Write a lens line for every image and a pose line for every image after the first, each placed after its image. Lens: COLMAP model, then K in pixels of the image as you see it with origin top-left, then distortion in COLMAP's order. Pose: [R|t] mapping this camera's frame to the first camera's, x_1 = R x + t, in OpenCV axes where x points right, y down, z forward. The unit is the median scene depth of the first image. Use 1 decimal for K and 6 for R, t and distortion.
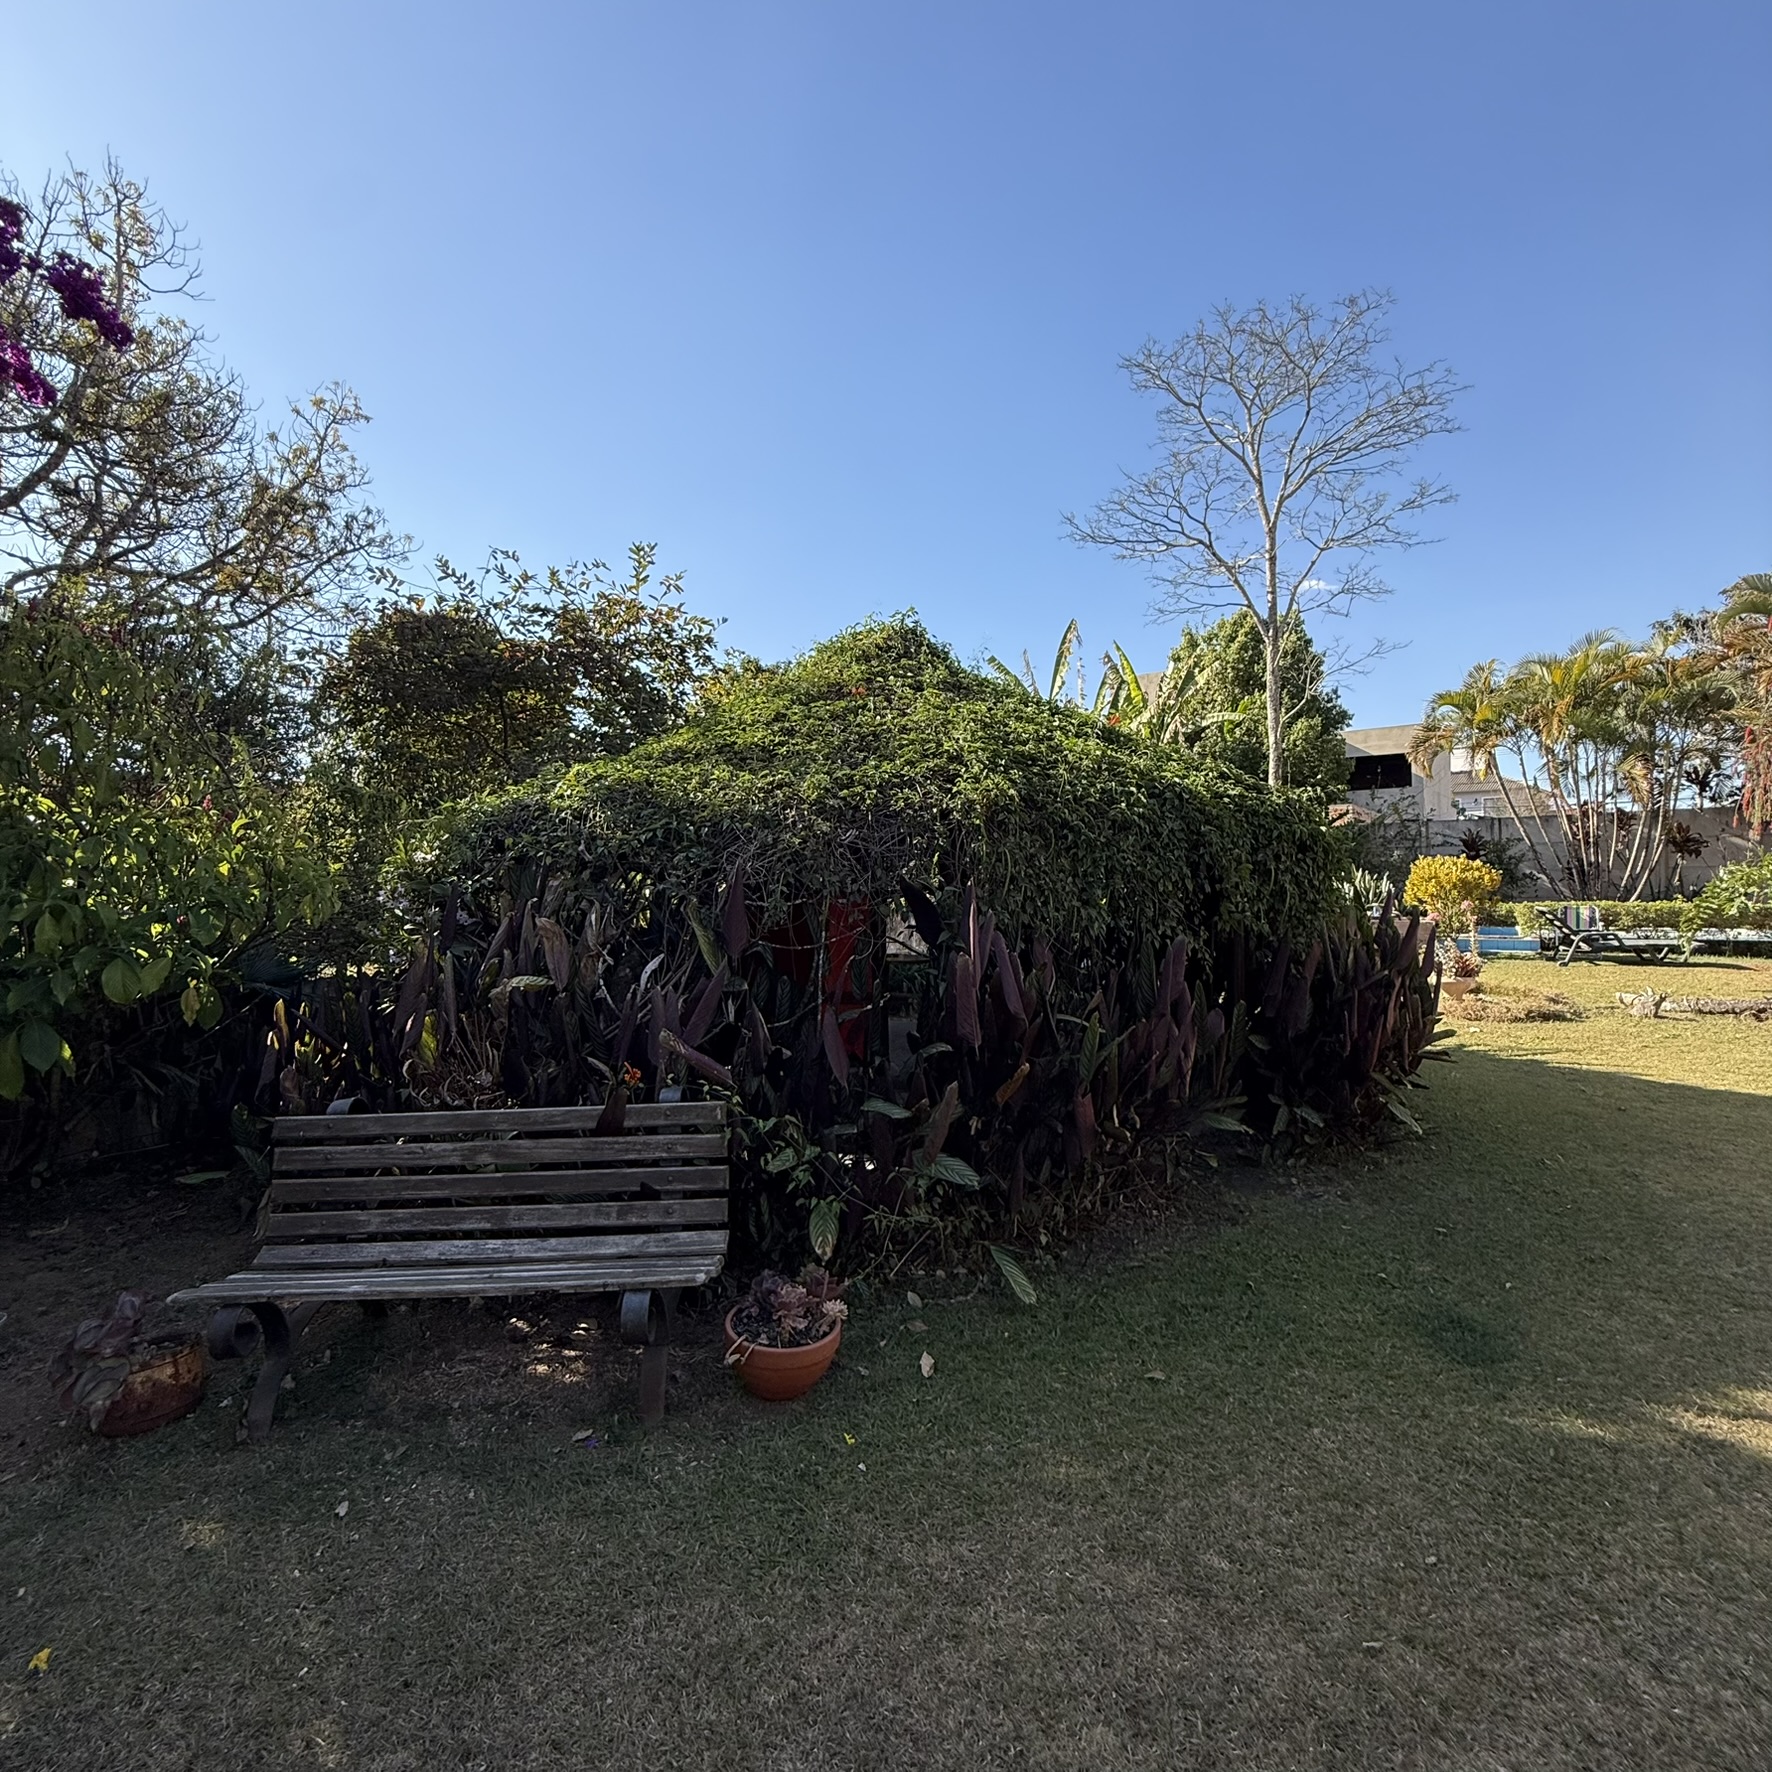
lens RADIAL K [[937.8, 0, 887.5], [0, 937.8, 879.3], [0, 0, 1]] dist [-0.003396, 0.001691]
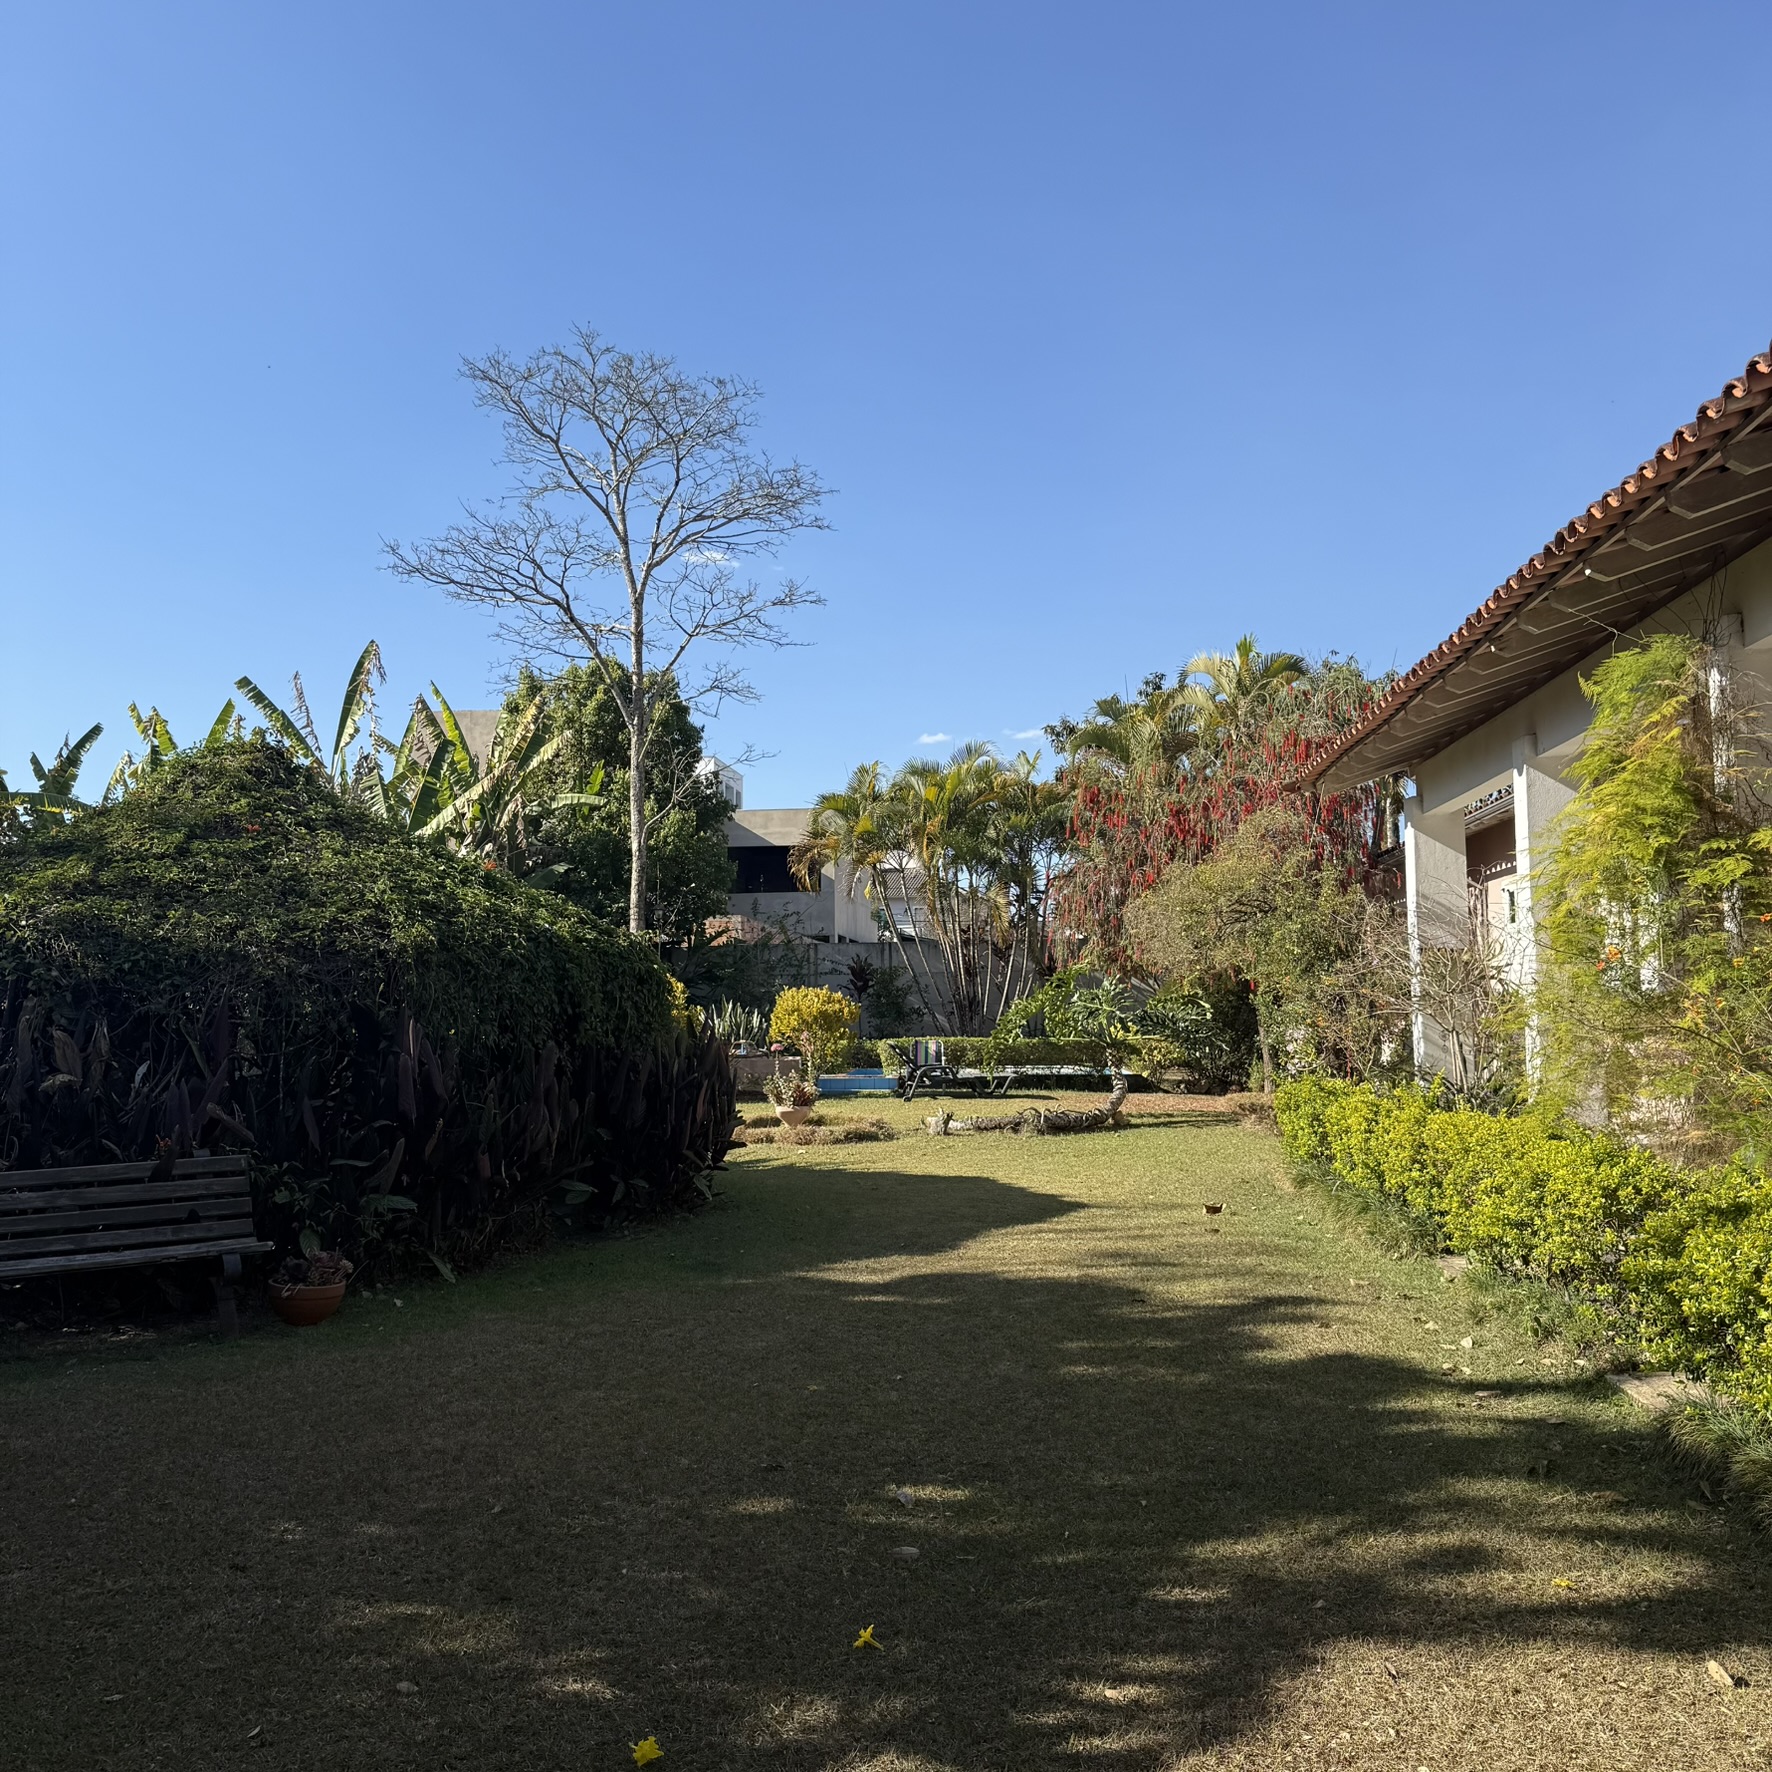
lens RADIAL K [[1625.2, 0, 886.0], [0, 1625.2, 886.0], [0, 0, 1]] dist [0.169712, -0.316930]
pose [[0.860586, 0.045810, 0.507242, -0.158238], [-0.004811, 0.996633, -0.081846, 0.007059], [-0.509283, 0.067995, 0.857909, -0.425535]]
